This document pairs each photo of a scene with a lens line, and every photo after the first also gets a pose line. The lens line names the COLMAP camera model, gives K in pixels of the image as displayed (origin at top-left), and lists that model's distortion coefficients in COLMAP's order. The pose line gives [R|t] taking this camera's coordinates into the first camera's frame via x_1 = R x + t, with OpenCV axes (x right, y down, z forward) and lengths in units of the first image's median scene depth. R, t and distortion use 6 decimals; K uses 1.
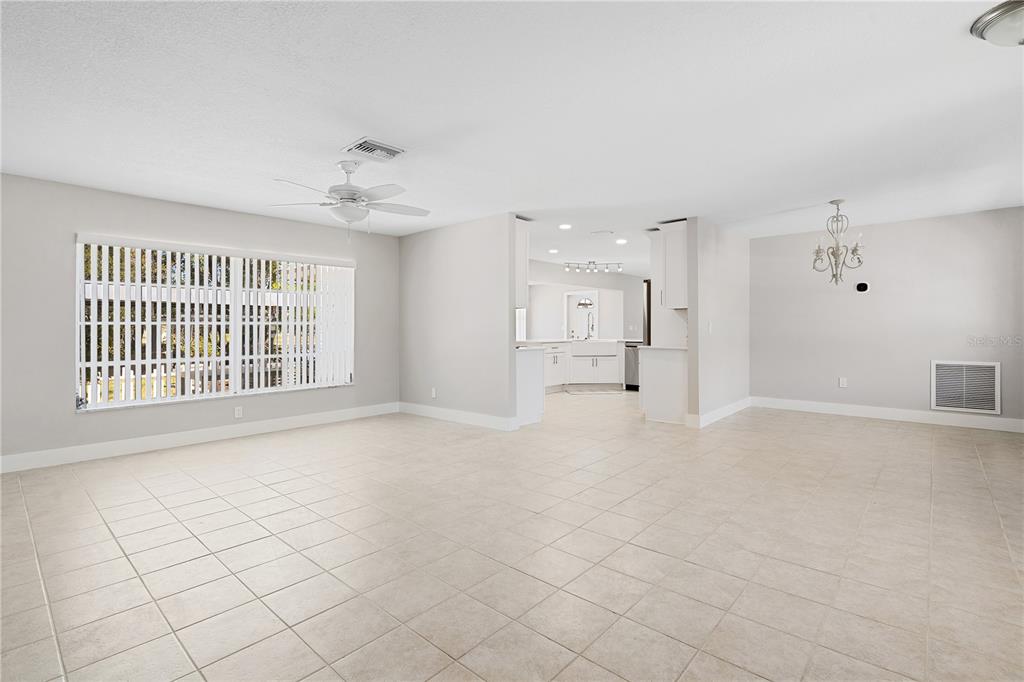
lens RADIAL K [[469.9, 0, 511.2], [0, 469.9, 334.8], [0, 0, 1]] dist [-0.007688, -0.001049]
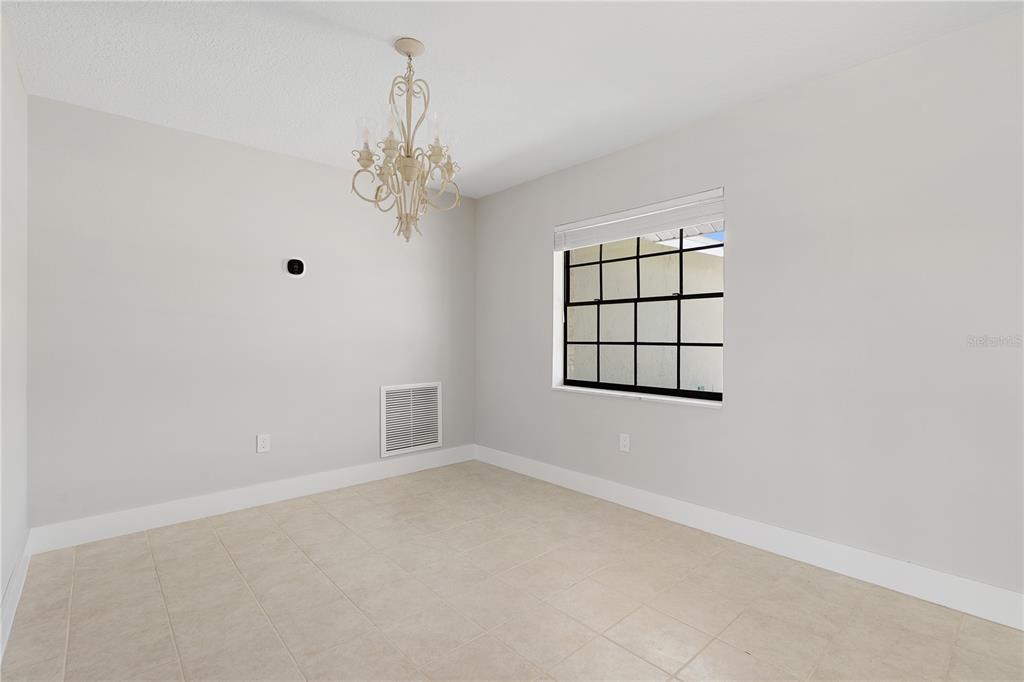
lens RADIAL K [[469.9, 0, 514.6], [0, 469.9, 336.5], [0, 0, 1]] dist [-0.007688, -0.001049]
pose [[0.104580, 0.011918, 0.994445, 0.233868], [0.021976, 0.999656, -0.014292, -0.004320], [-0.994274, 0.023349, 0.104282, 0.733501]]
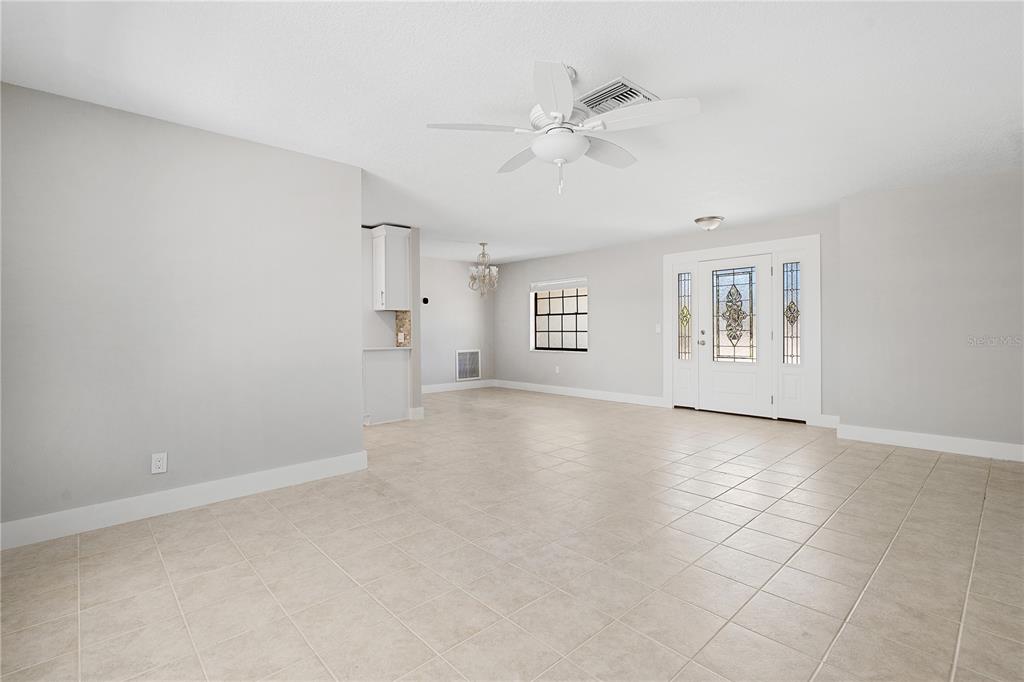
lens RADIAL K [[469.9, 0, 513.5], [0, 469.9, 347.6], [0, 0, 1]] dist [-0.007688, -0.001049]
pose [[0.095586, -0.032462, 0.994892, -0.671746], [0.025626, 0.999217, 0.030141, 0.001749], [-0.995091, 0.022614, 0.096343, 0.654152]]
